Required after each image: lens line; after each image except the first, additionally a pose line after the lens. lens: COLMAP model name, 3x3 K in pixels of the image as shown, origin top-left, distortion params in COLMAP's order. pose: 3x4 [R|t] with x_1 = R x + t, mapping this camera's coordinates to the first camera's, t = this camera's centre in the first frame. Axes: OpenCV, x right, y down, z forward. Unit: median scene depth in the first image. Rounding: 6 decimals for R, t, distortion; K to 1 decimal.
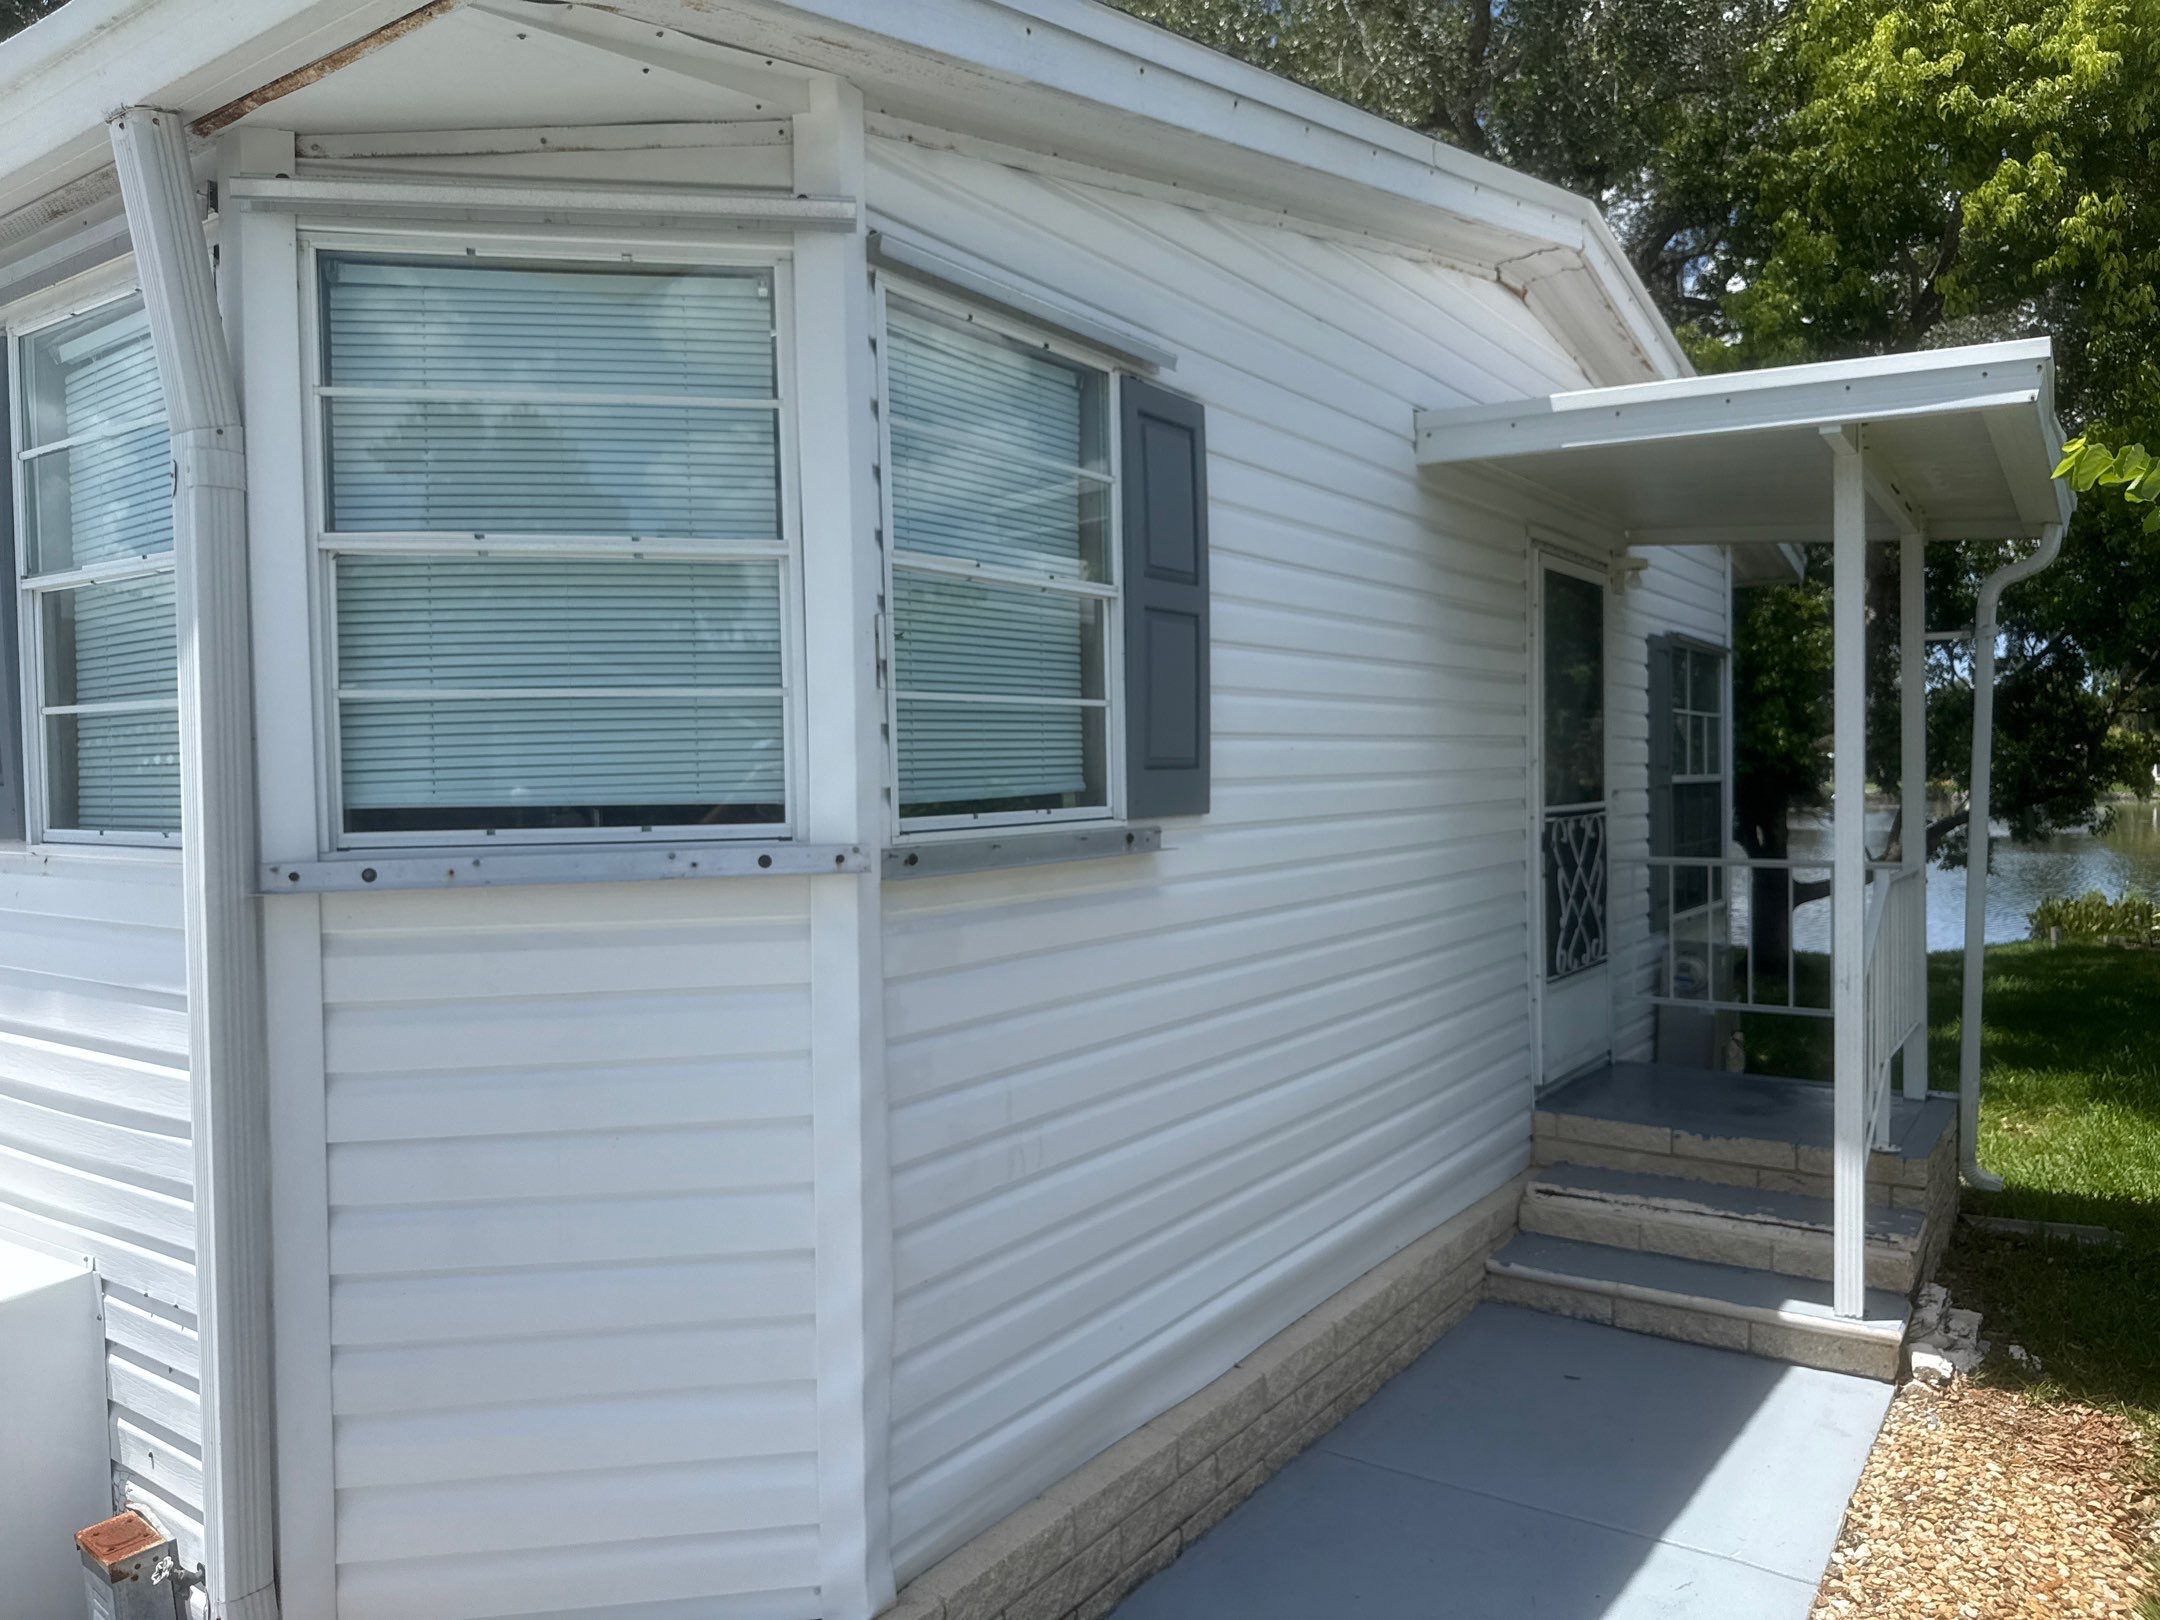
lens RADIAL K [[1530.4, 0, 1083.6], [0, 1530.4, 817.5], [0, 0, 1]] dist [0.040622, -0.039749]
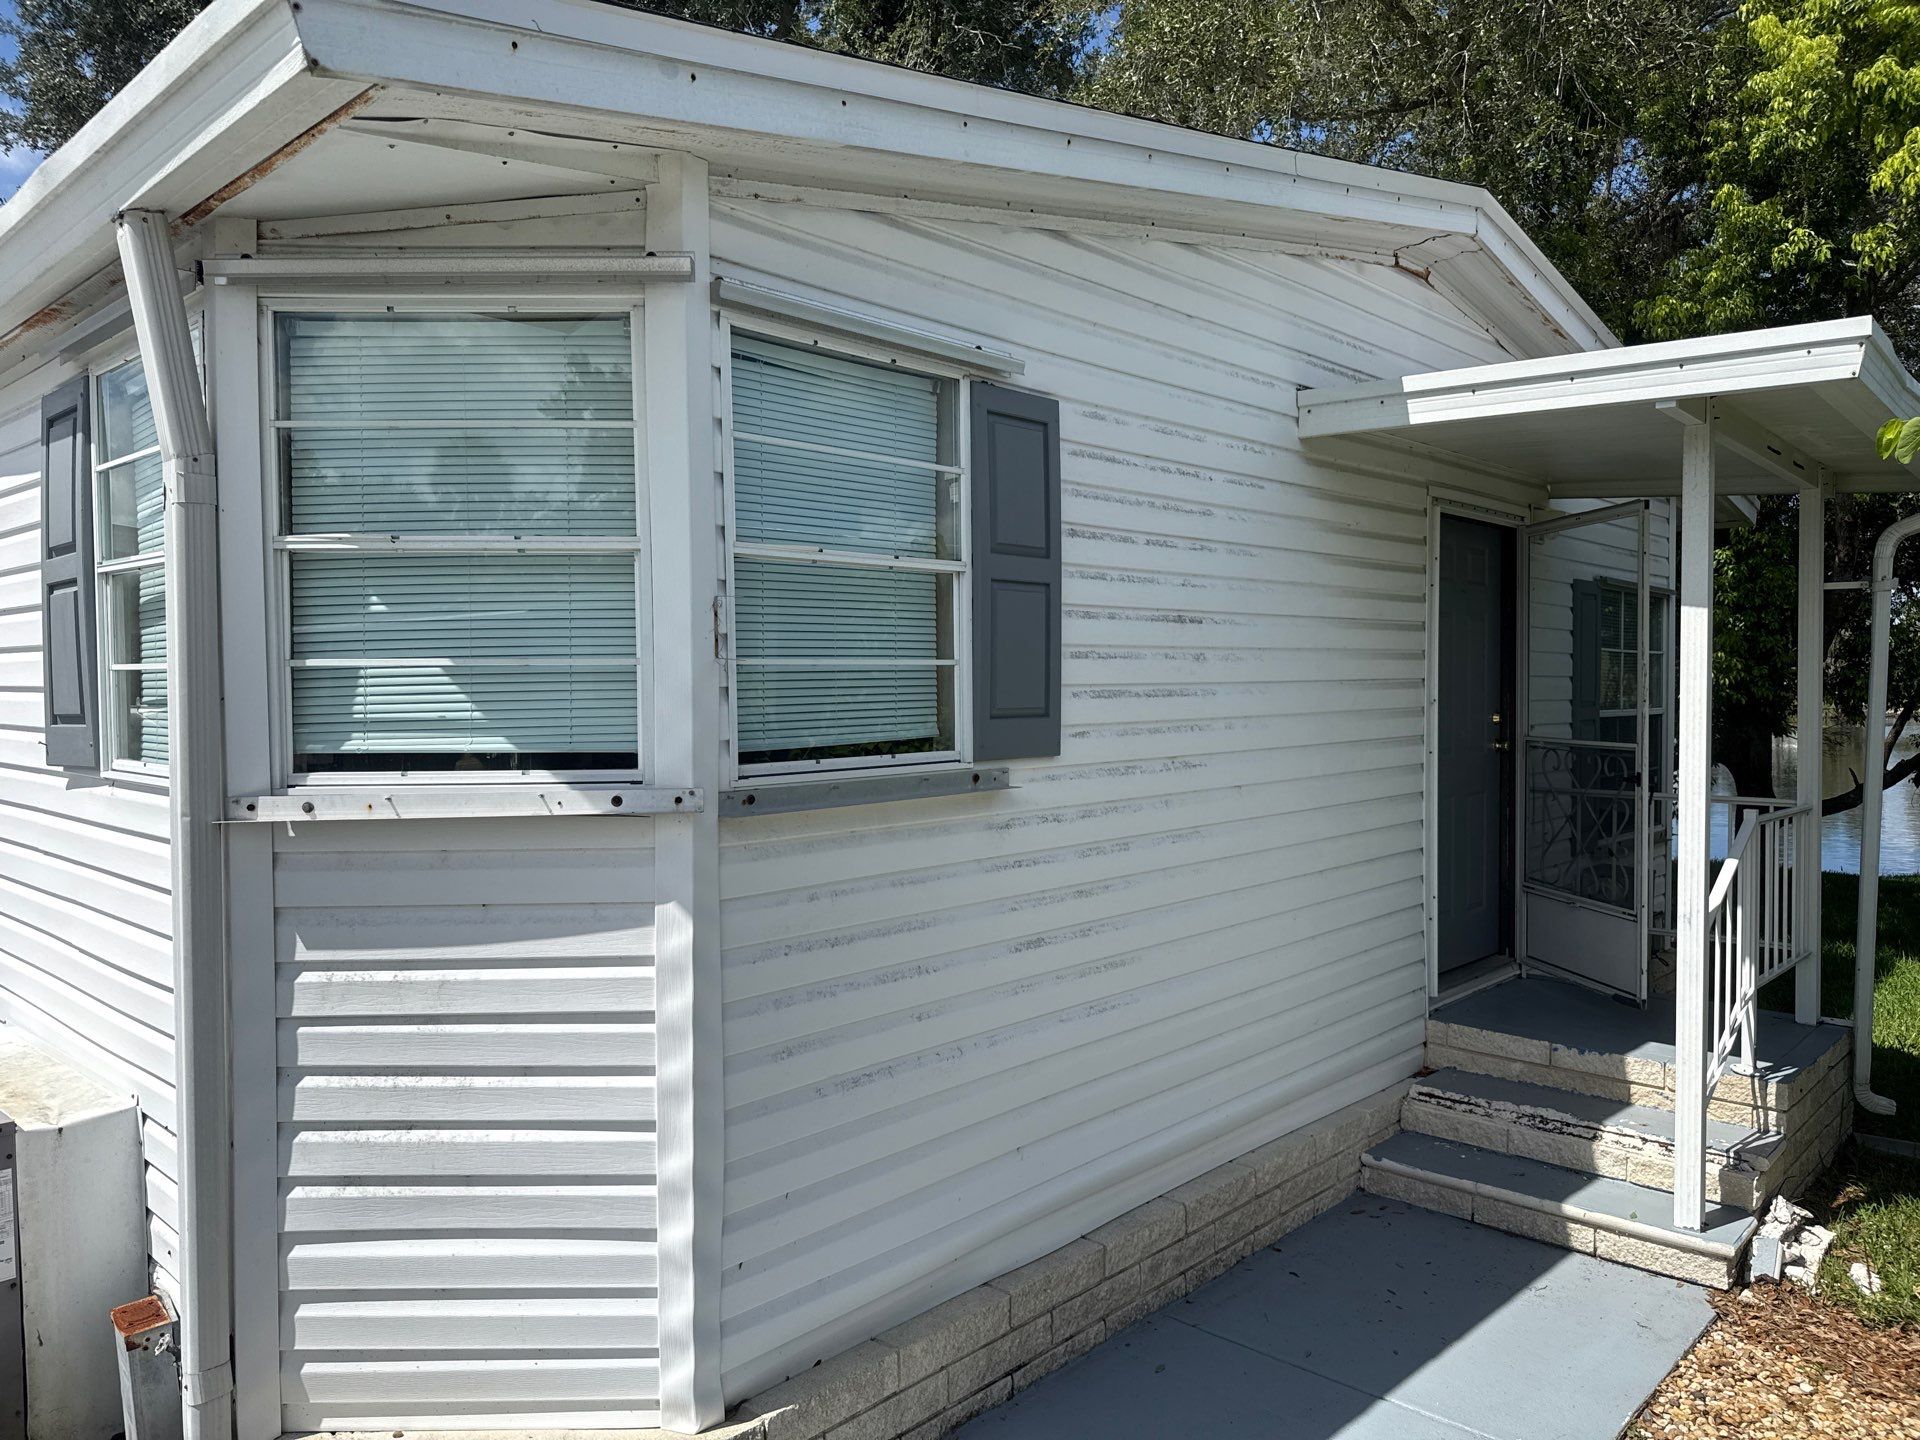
lens RADIAL K [[1351.4, 0, 960.0], [0, 1351.4, 723.6], [0, 0, 1]] dist [0.046083, -0.044973]
pose [[0.988787, 0.013904, -0.148684, 0.194306], [-0.013520, 0.999902, 0.003596, -0.035827], [0.148719, -0.001546, 0.988878, -0.018813]]
